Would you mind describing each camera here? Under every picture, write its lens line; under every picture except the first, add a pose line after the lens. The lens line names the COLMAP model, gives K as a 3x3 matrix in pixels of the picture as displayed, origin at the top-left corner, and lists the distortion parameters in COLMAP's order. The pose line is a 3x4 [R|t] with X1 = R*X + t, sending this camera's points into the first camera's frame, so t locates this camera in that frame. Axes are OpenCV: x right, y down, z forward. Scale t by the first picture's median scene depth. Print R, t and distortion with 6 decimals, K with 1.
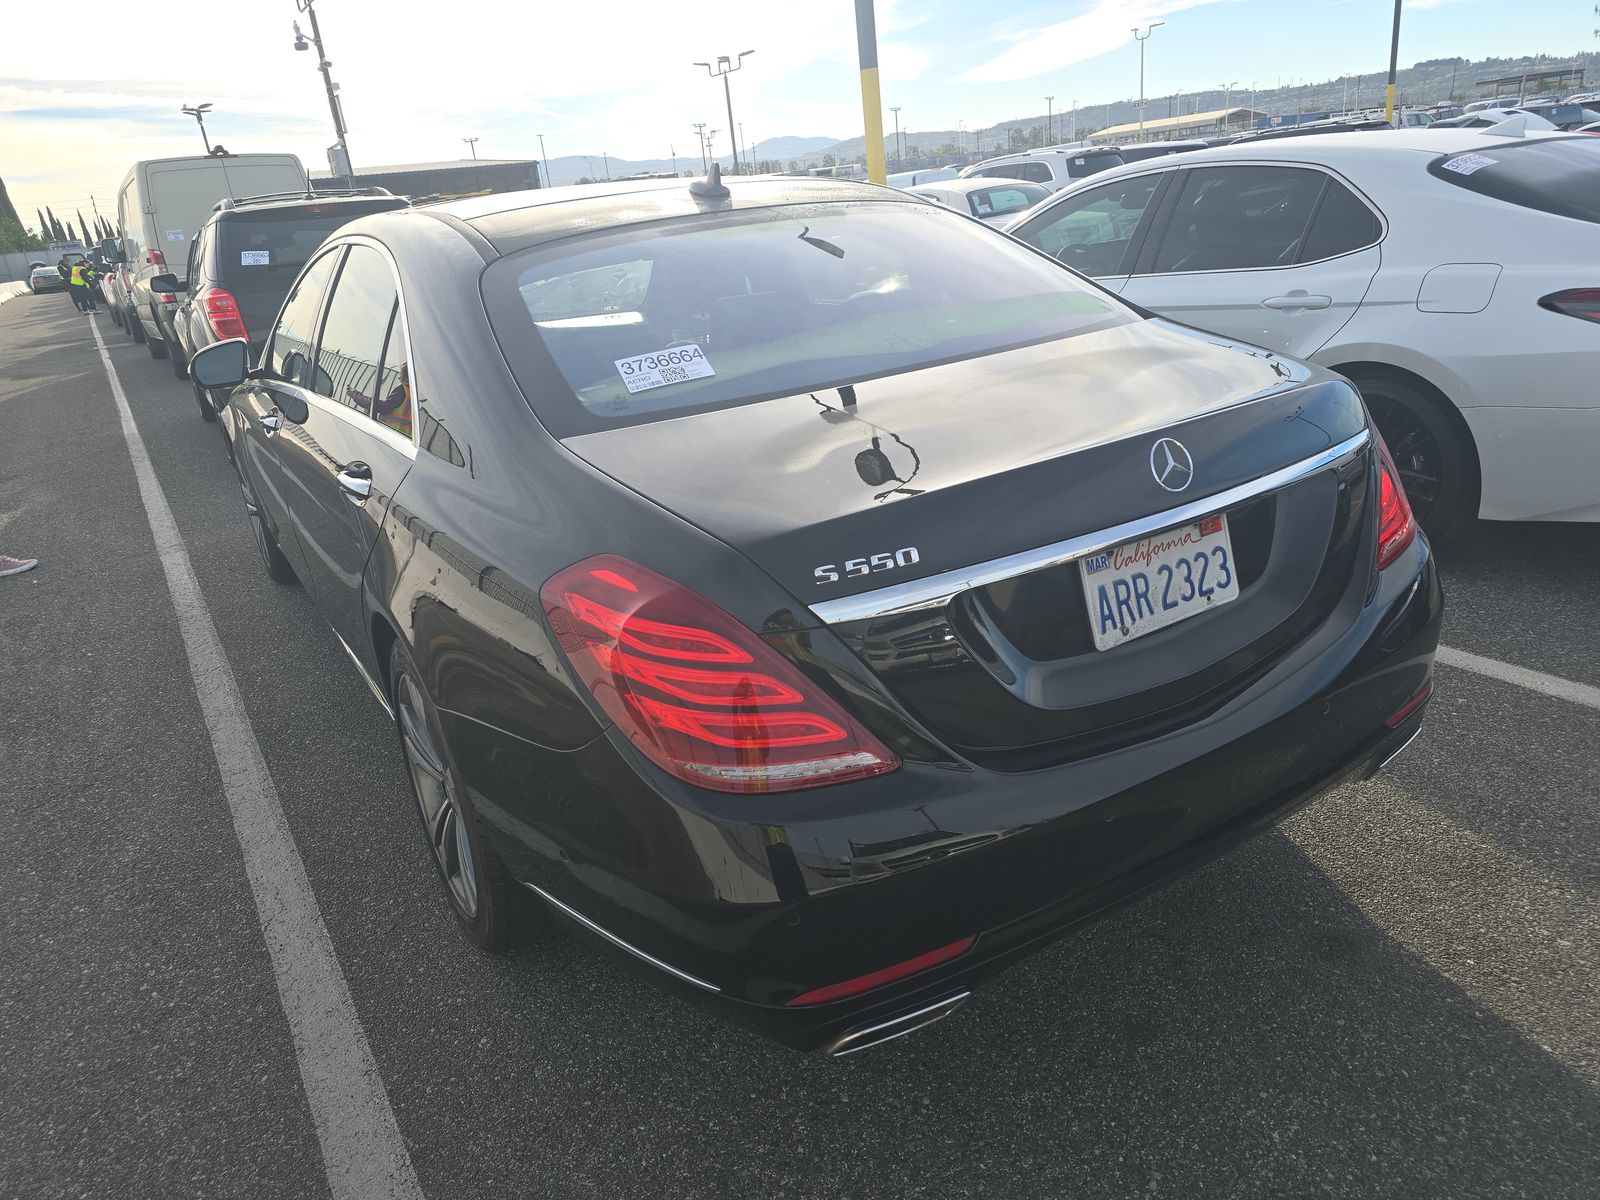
lens RADIAL K [[1130.0, 0, 803.4], [0, 1130.0, 603.6], [0, 0, 1]] dist [0.053038, -0.047369]
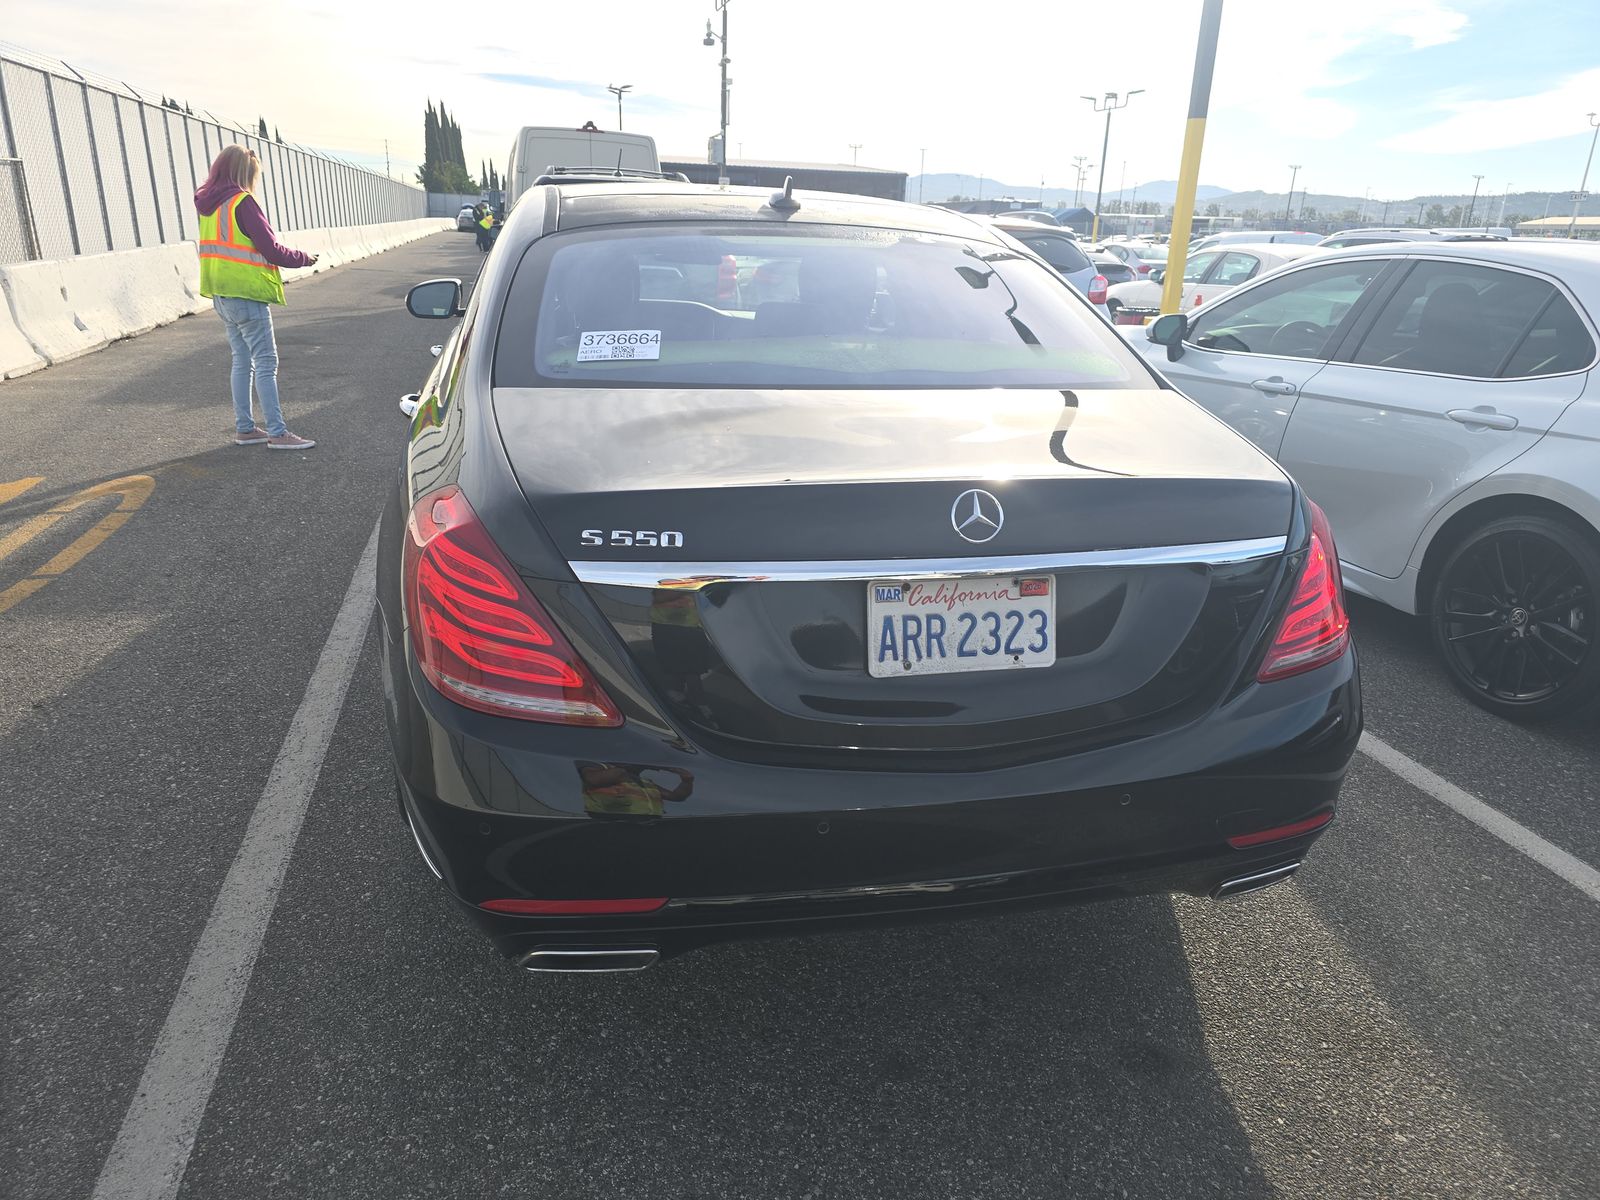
lens RADIAL K [[1130.0, 0, 803.4], [0, 1130.0, 603.6], [0, 0, 1]] dist [0.053038, -0.047369]
pose [[0.939688, 0.226295, -0.256471, 0.405740], [-0.230629, 0.972948, 0.013468, -0.020318], [0.252581, 0.046494, 0.966458, -0.013367]]
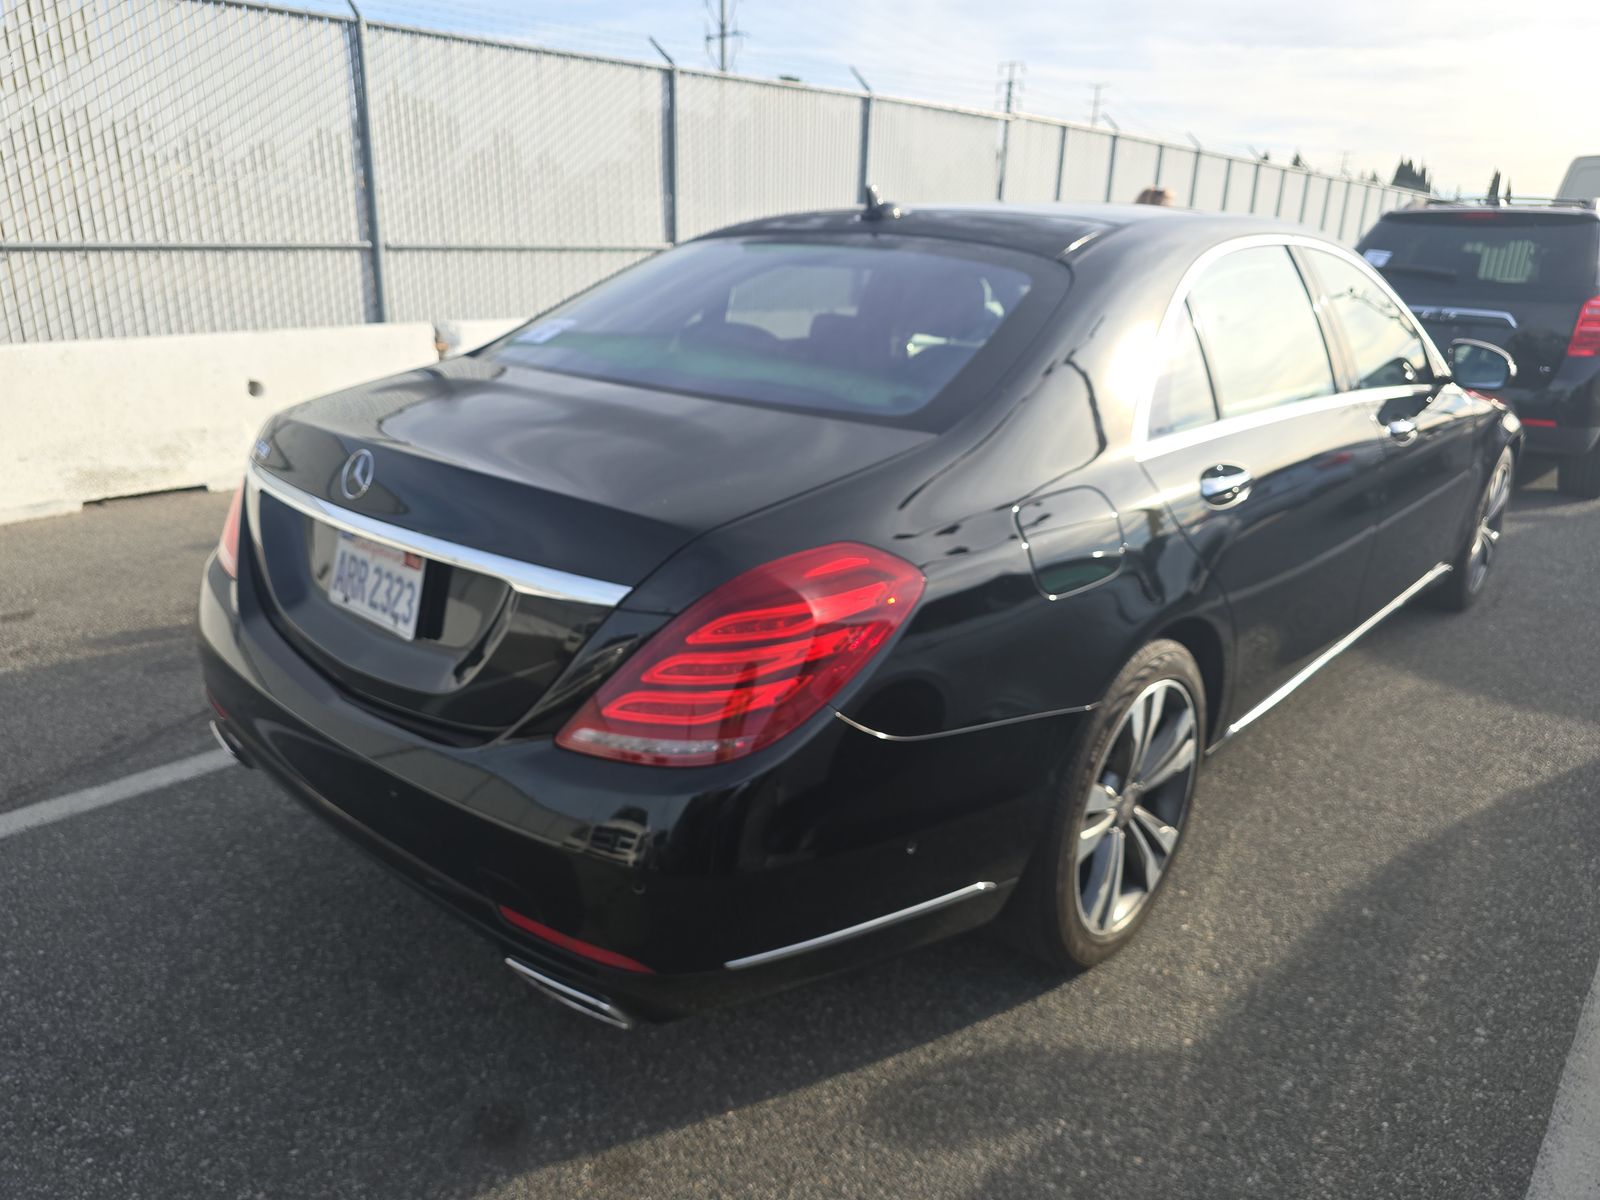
lens RADIAL K [[1130.0, 0, 803.4], [0, 1130.0, 603.6], [0, 0, 1]] dist [0.053038, -0.047369]
pose [[0.225781, 0.383367, -0.895574, 1.319145], [-0.380692, 0.880933, 0.281124, -0.440395], [0.896714, 0.277466, 0.344842, 0.928379]]
